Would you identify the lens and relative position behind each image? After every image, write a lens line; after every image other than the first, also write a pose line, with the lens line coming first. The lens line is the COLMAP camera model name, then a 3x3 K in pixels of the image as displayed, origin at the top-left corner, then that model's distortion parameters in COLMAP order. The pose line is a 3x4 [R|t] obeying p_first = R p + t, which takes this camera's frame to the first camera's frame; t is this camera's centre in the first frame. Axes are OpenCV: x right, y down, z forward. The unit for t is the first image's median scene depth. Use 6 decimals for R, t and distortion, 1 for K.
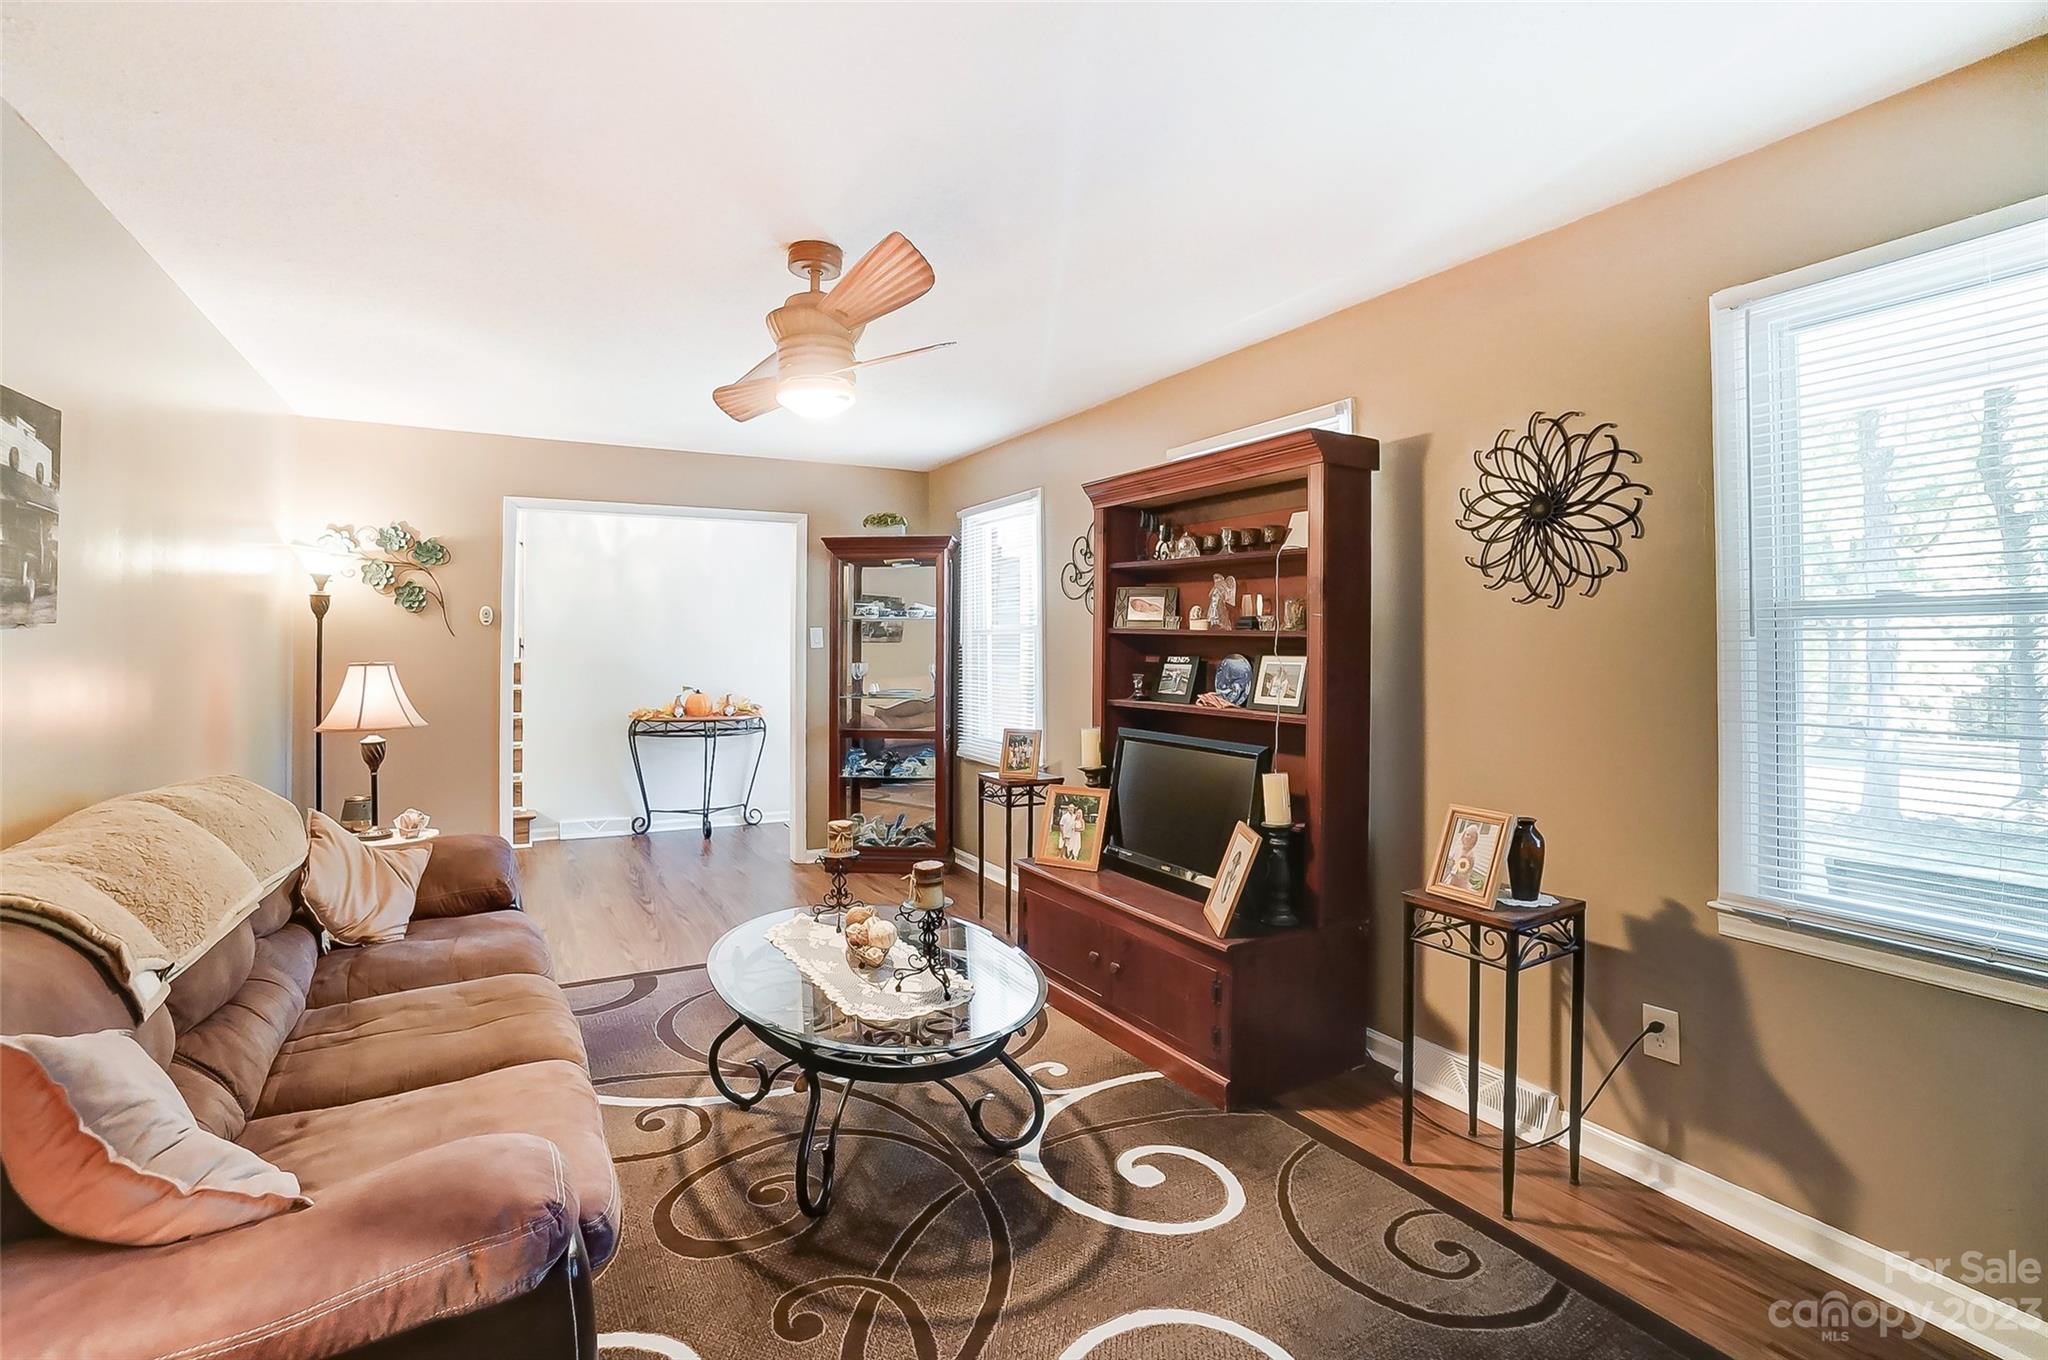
lens RADIAL K [[928.2, 0, 973.8], [0, 928.2, 654.8], [0, 0, 1]] dist [-0.046093, 0.013449]
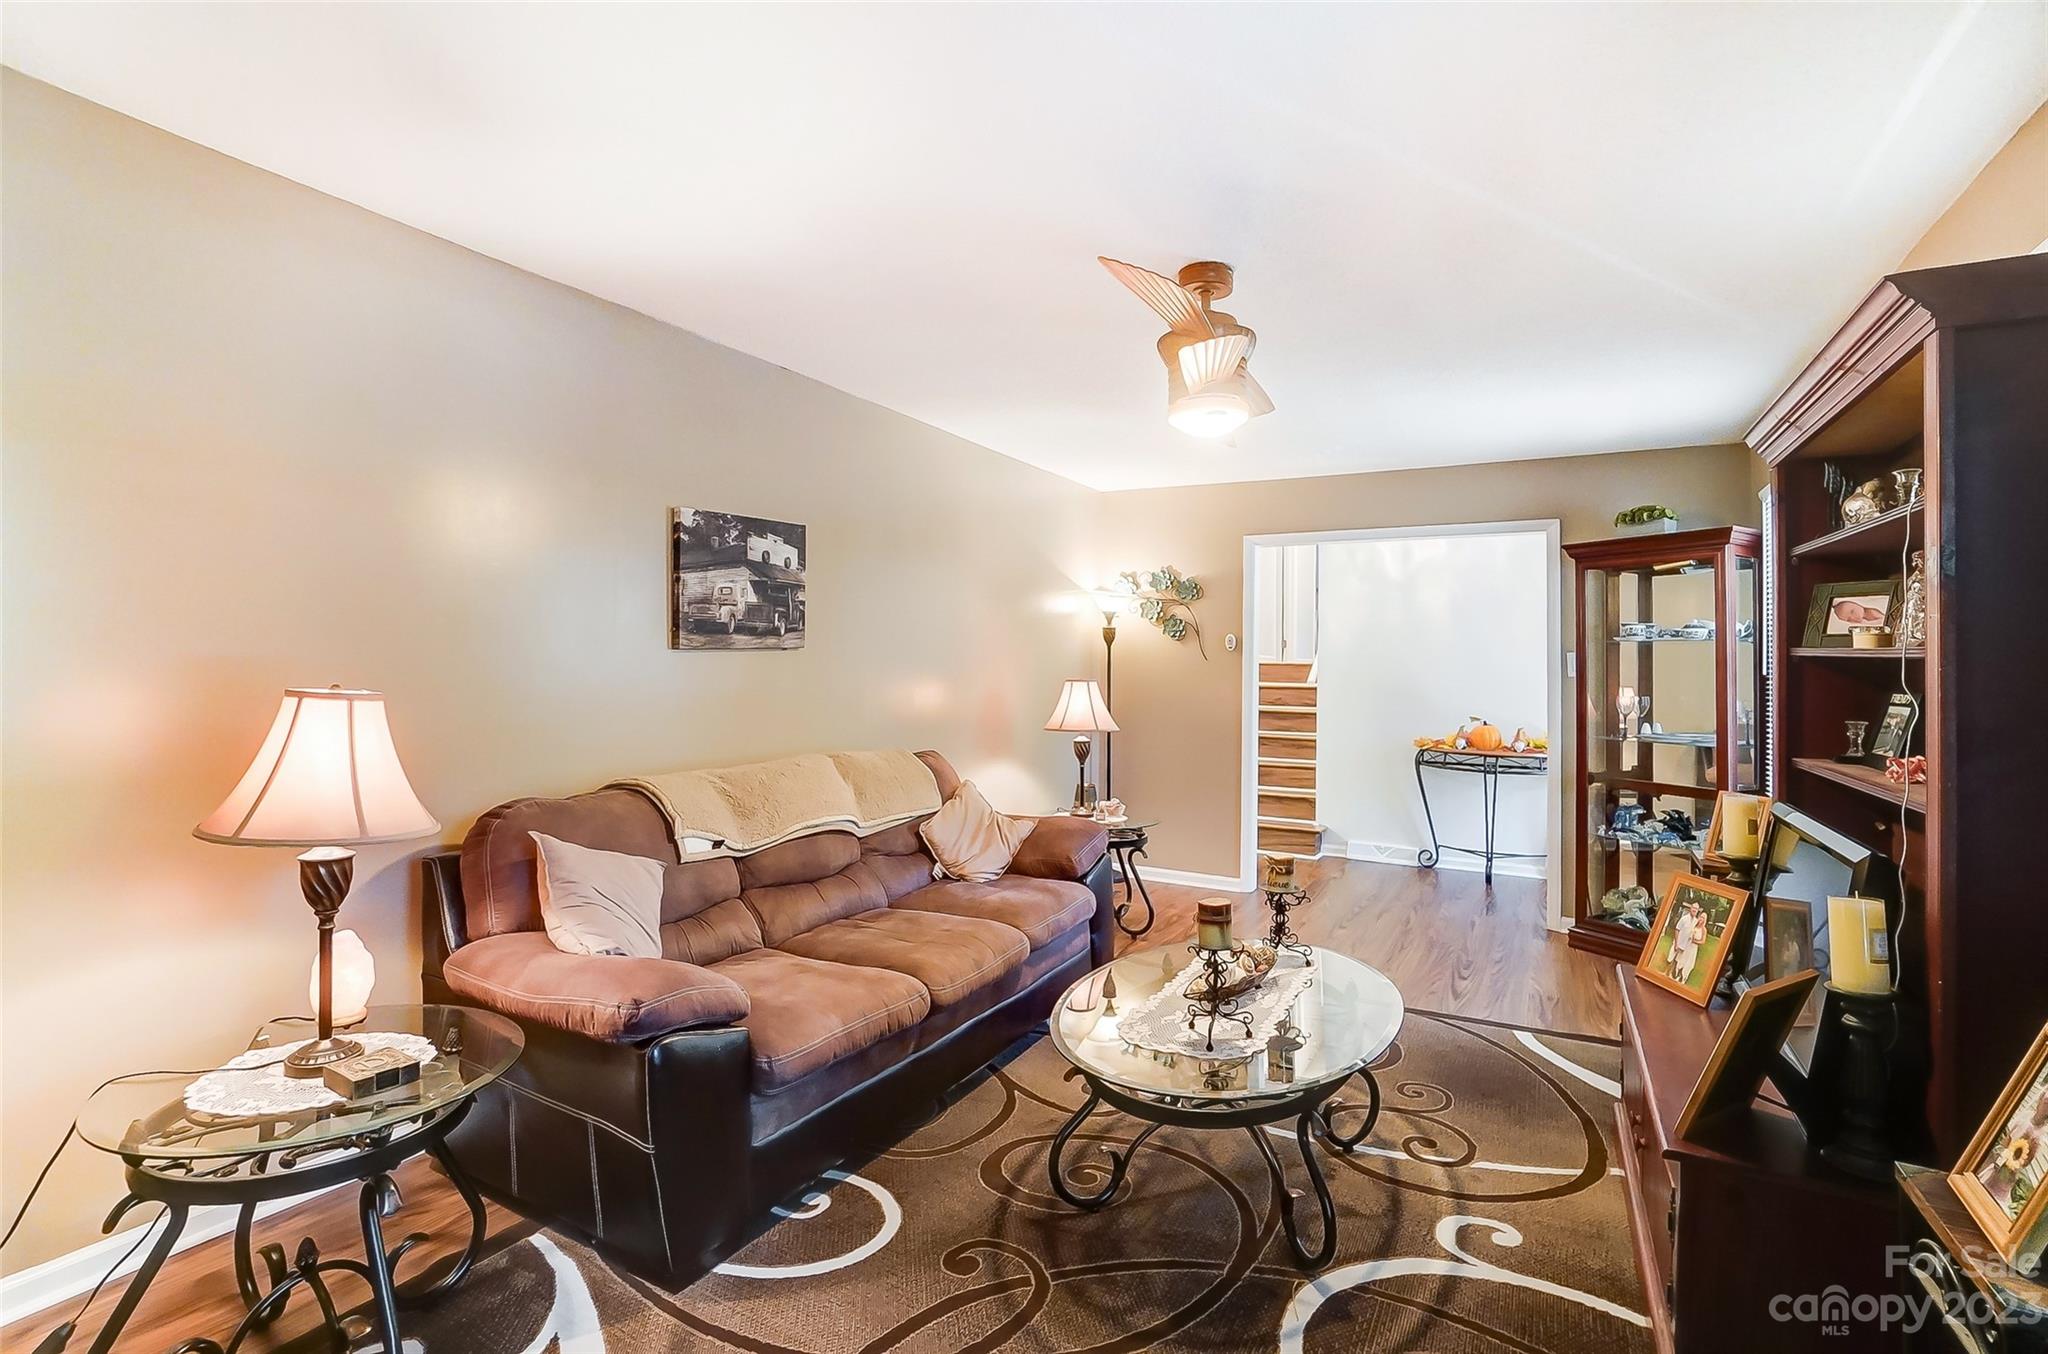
lens RADIAL K [[928.2, 0, 1013.7], [0, 928.2, 659.5], [0, 0, 1]] dist [-0.046093, 0.013449]
pose [[0.549243, 0.001228, -0.835662, 0.301318], [-0.023841, 0.999615, -0.014201, 0.001294], [0.835322, 0.027723, 0.549061, 0.156204]]
